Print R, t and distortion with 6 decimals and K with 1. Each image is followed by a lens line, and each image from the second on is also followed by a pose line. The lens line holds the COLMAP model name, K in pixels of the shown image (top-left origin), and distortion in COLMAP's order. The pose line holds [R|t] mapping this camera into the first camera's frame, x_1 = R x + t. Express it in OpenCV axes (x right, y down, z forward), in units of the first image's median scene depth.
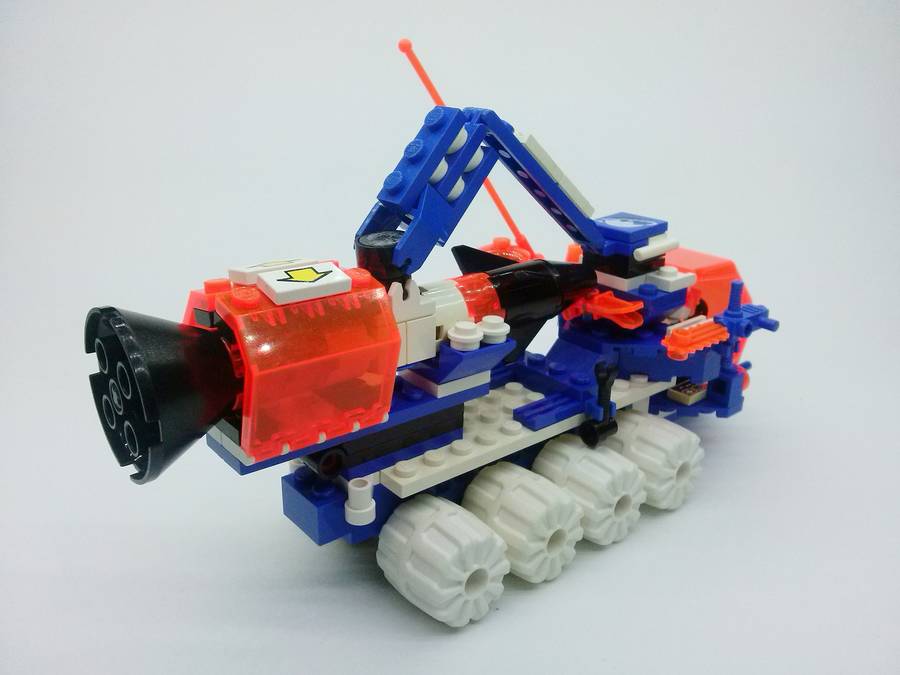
lens RADIAL K [[816.3, 0, 450.0], [0, 816.3, 337.5], [0, 0, 1]] dist [-0.000099, -0.013215]
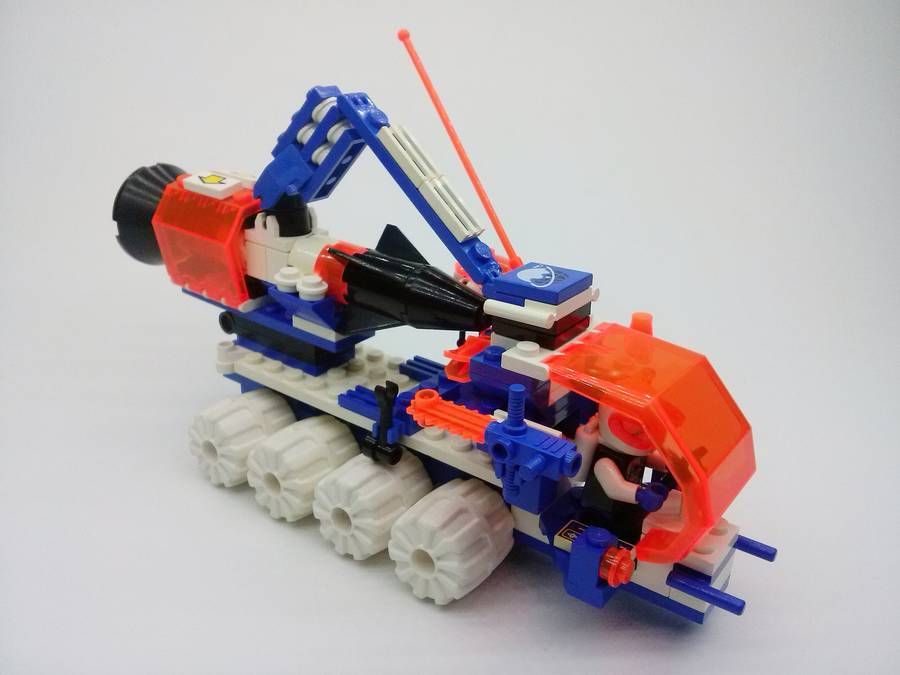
lens RADIAL K [[816.3, 0, 450.0], [0, 816.3, 337.5], [0, 0, 1]] dist [-0.000099, -0.013215]
pose [[0.239245, 0.360504, -0.901554, 1.139486], [-0.383871, 0.887990, 0.253213, -0.304493], [0.891855, 0.285500, 0.350834, 0.803064]]
